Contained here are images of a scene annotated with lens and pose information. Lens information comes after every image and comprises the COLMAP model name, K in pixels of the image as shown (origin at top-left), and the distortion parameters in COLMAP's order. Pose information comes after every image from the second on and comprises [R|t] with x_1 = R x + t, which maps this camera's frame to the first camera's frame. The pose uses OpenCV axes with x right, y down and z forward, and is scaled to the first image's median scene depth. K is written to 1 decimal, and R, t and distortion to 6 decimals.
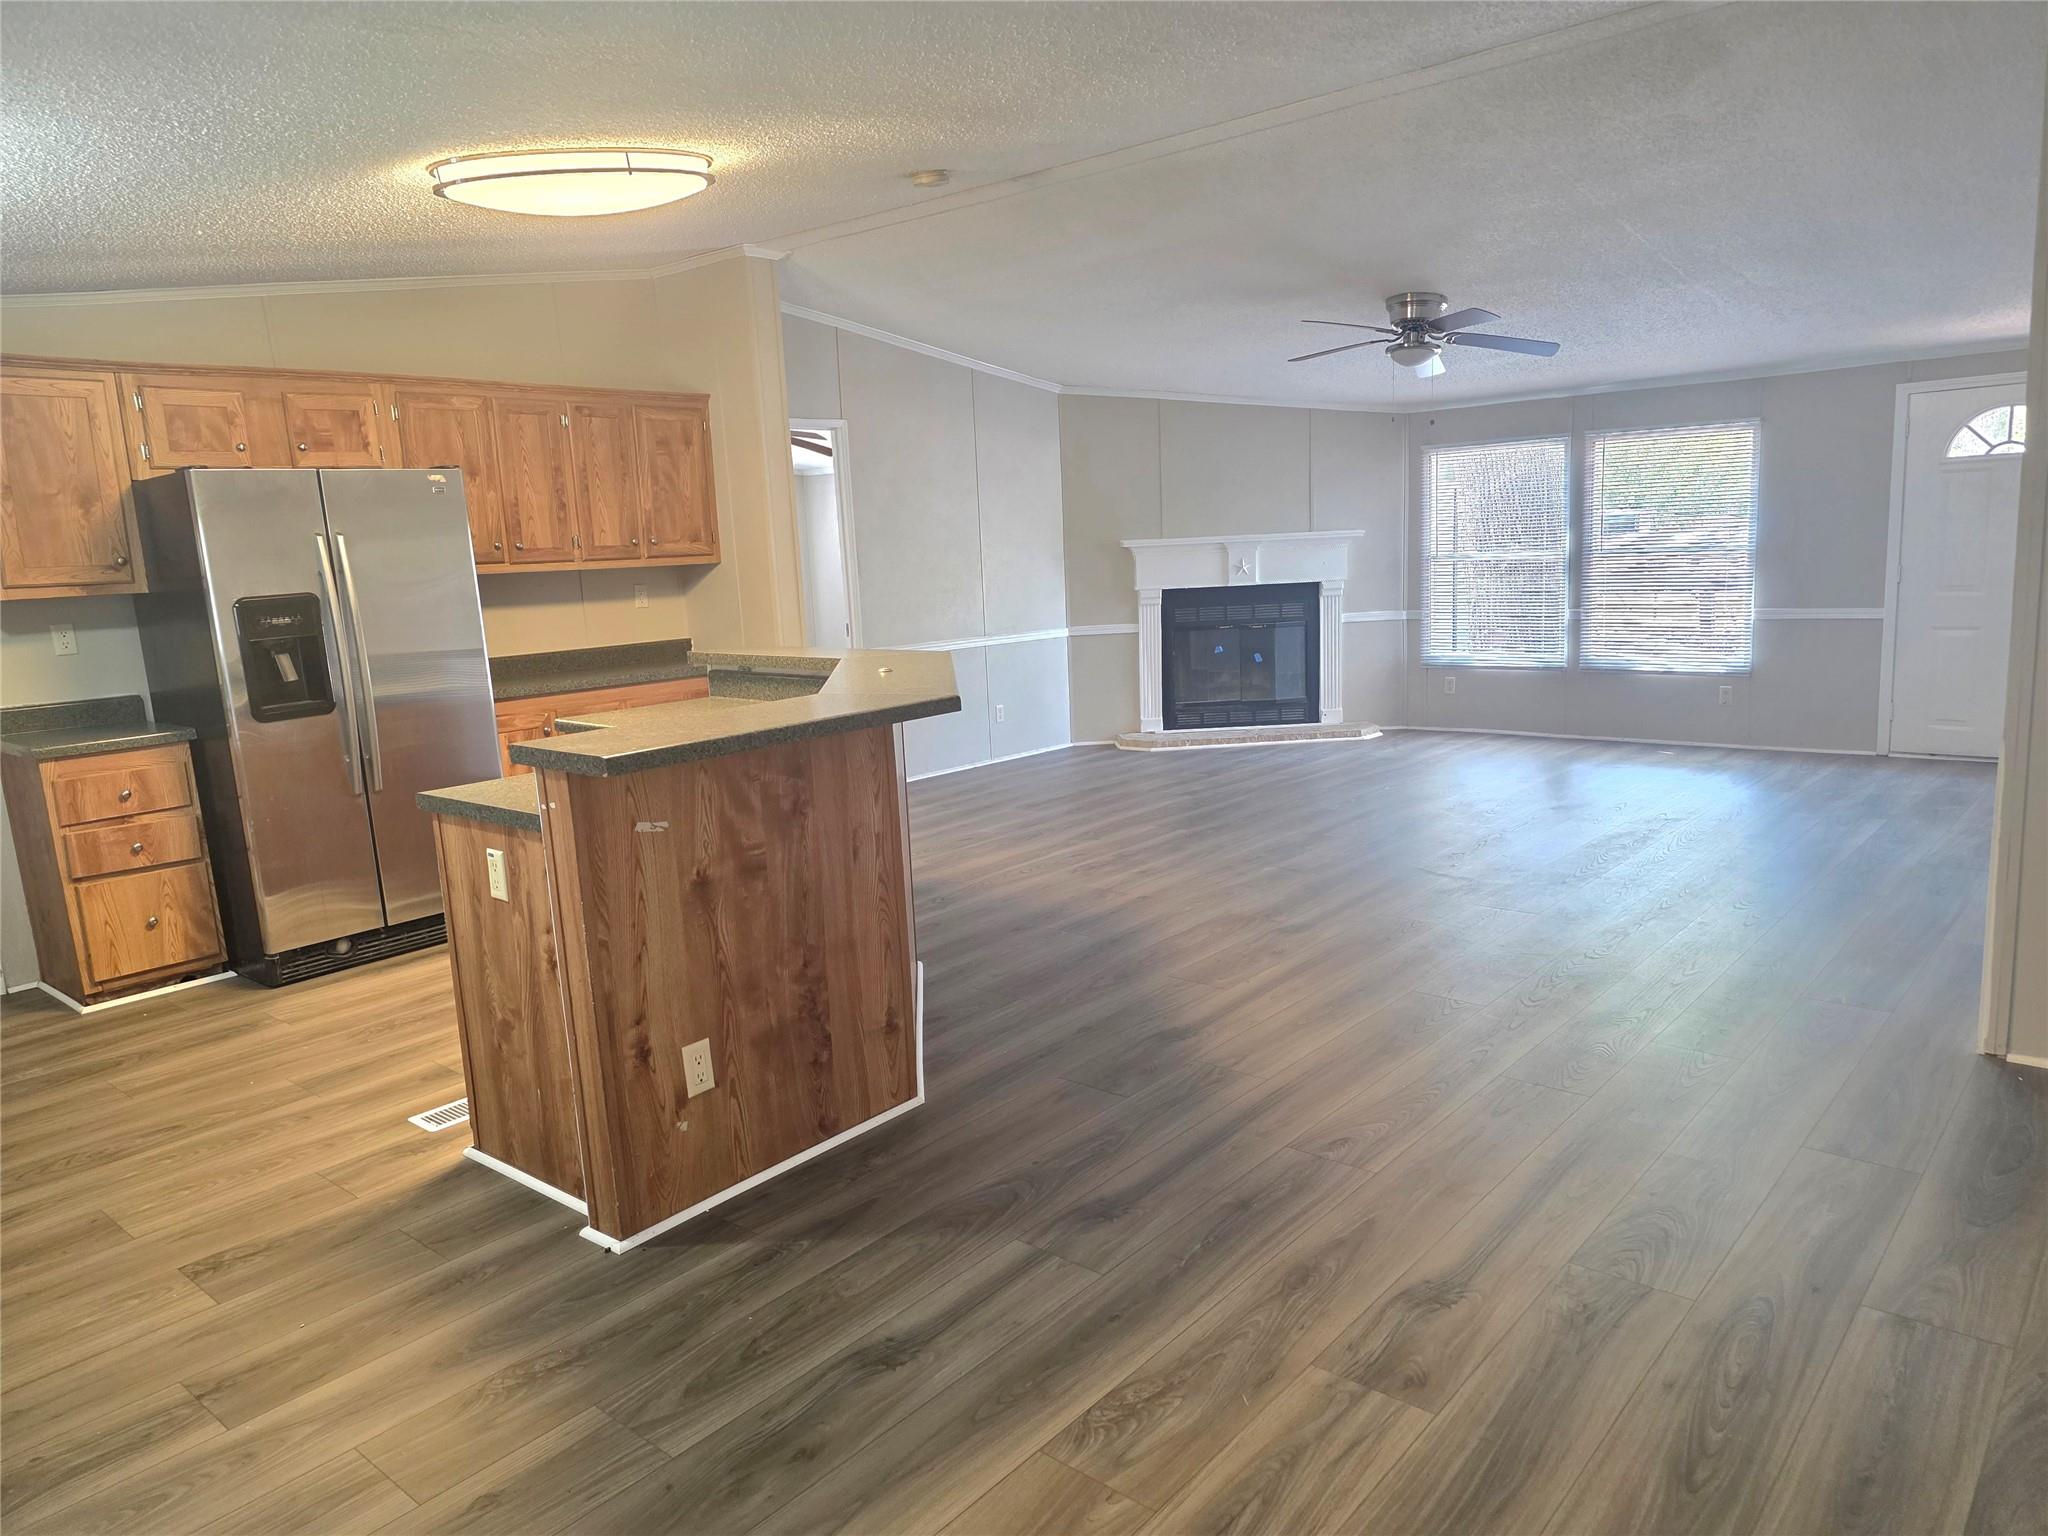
lens RADIAL K [[1379.5, 0, 1015.5], [0, 1379.5, 761.1], [0, 0, 1]] dist [0.063911, -0.067055]
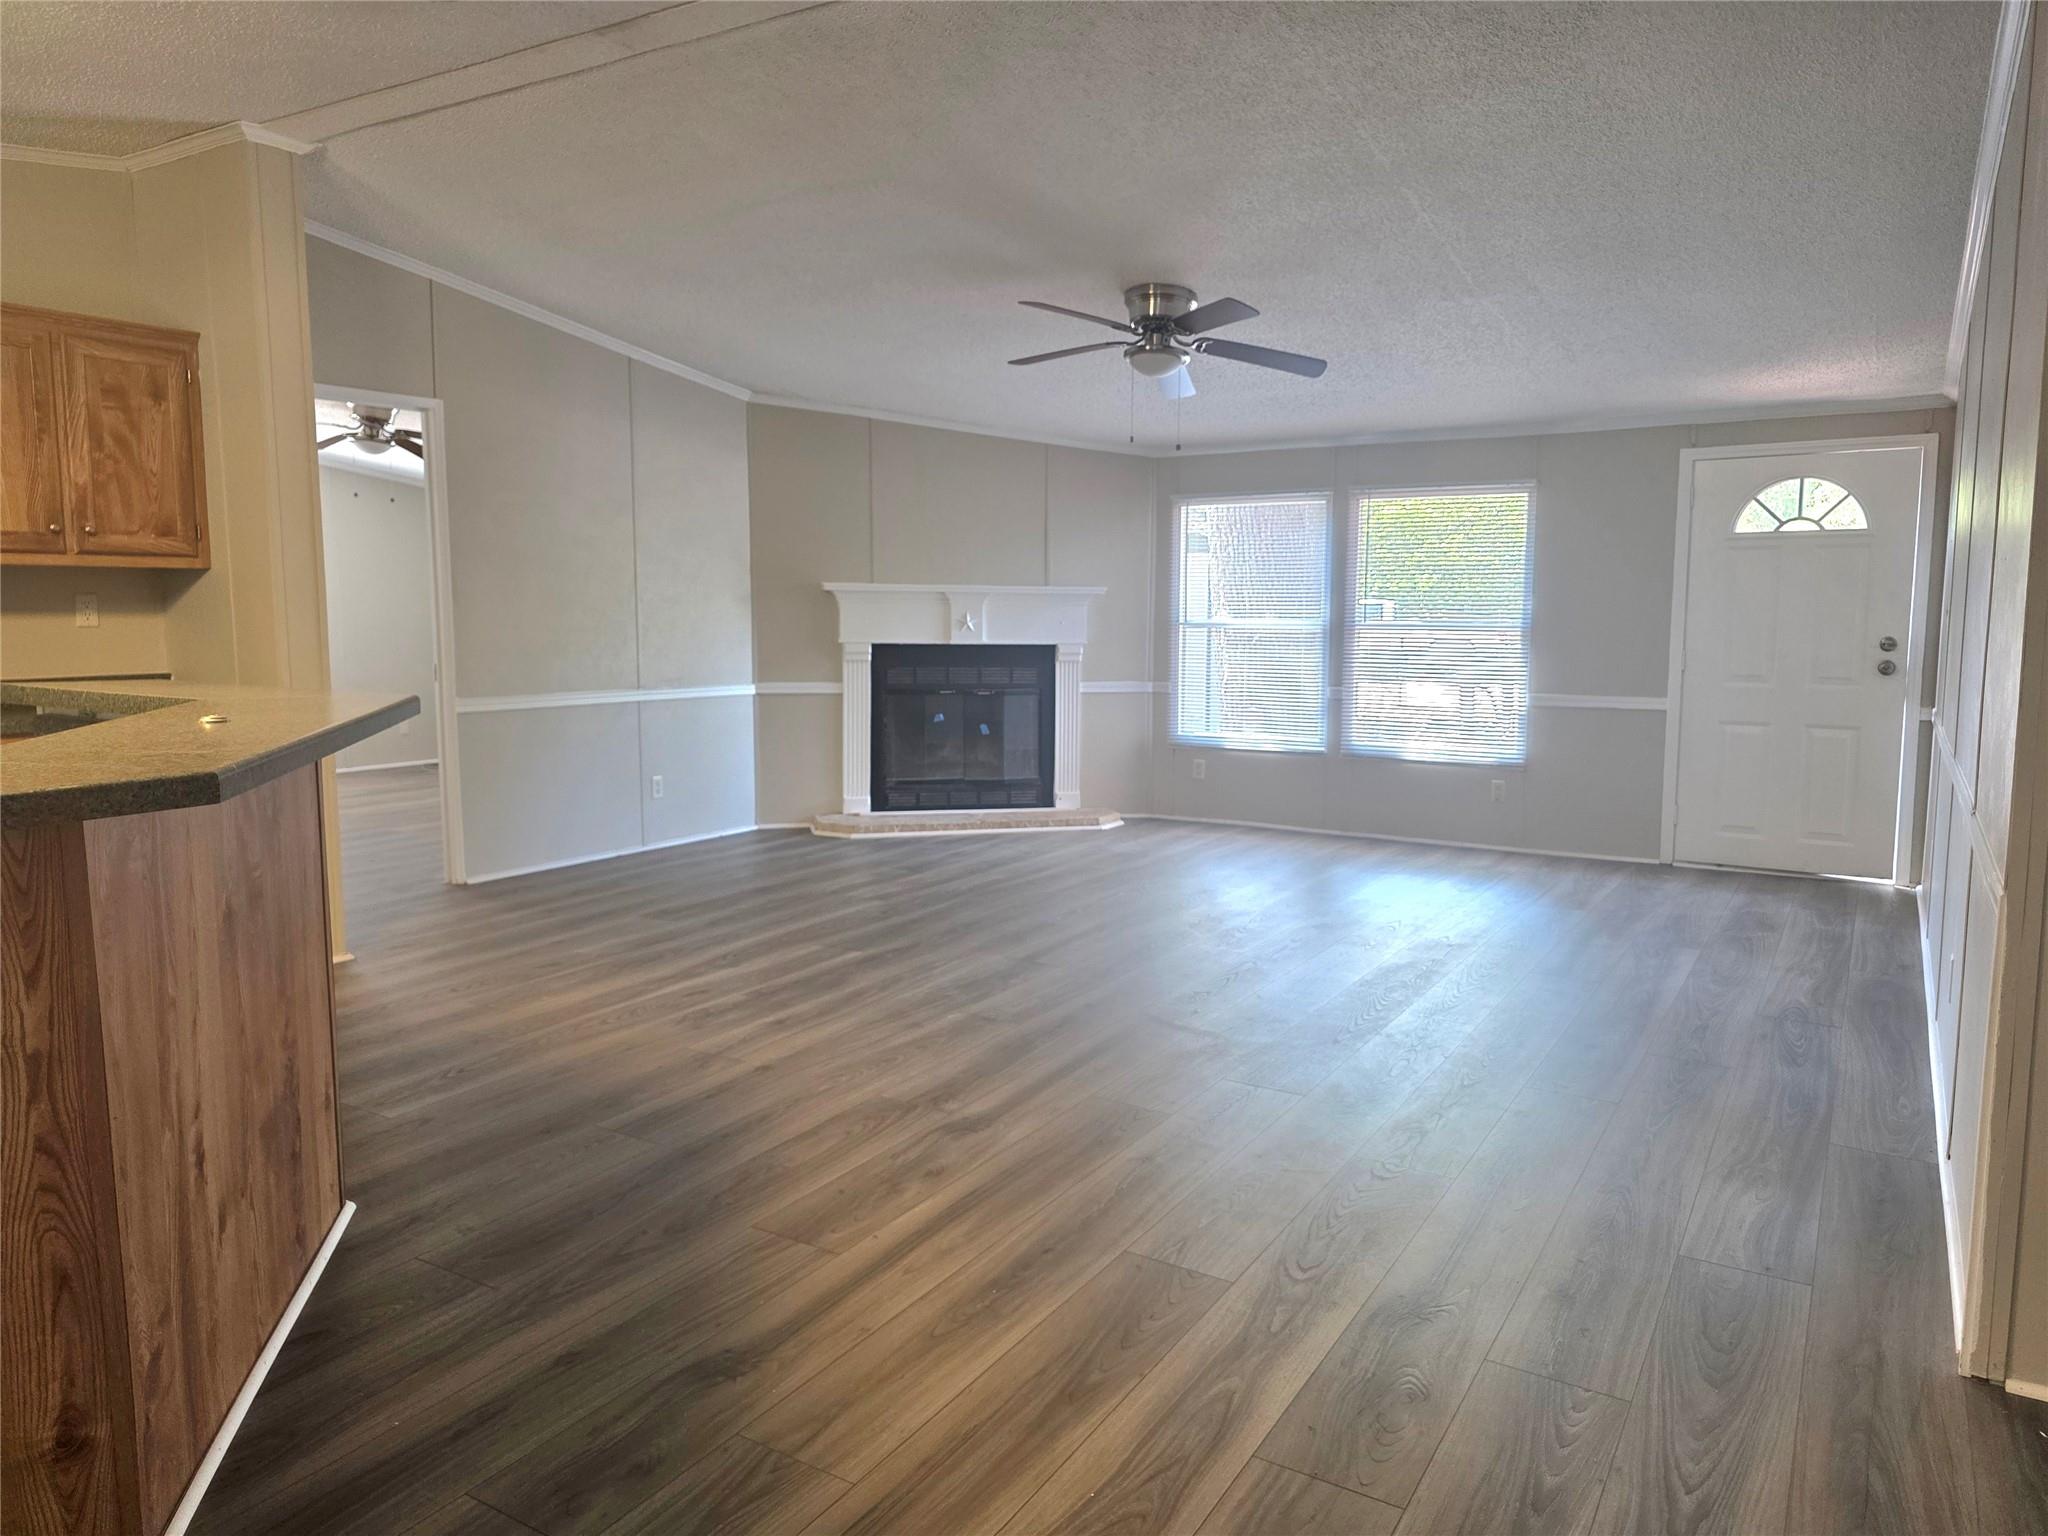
lens RADIAL K [[1364.9, 0, 1025.7], [0, 1364.9, 737.0], [0, 0, 1]] dist [0.051099, -0.066073]
pose [[0.984810, 0.033221, 0.170427, 0.081009], [-0.021536, 0.997317, -0.069960, -0.016915], [-0.172294, 0.065227, 0.982884, 0.240157]]
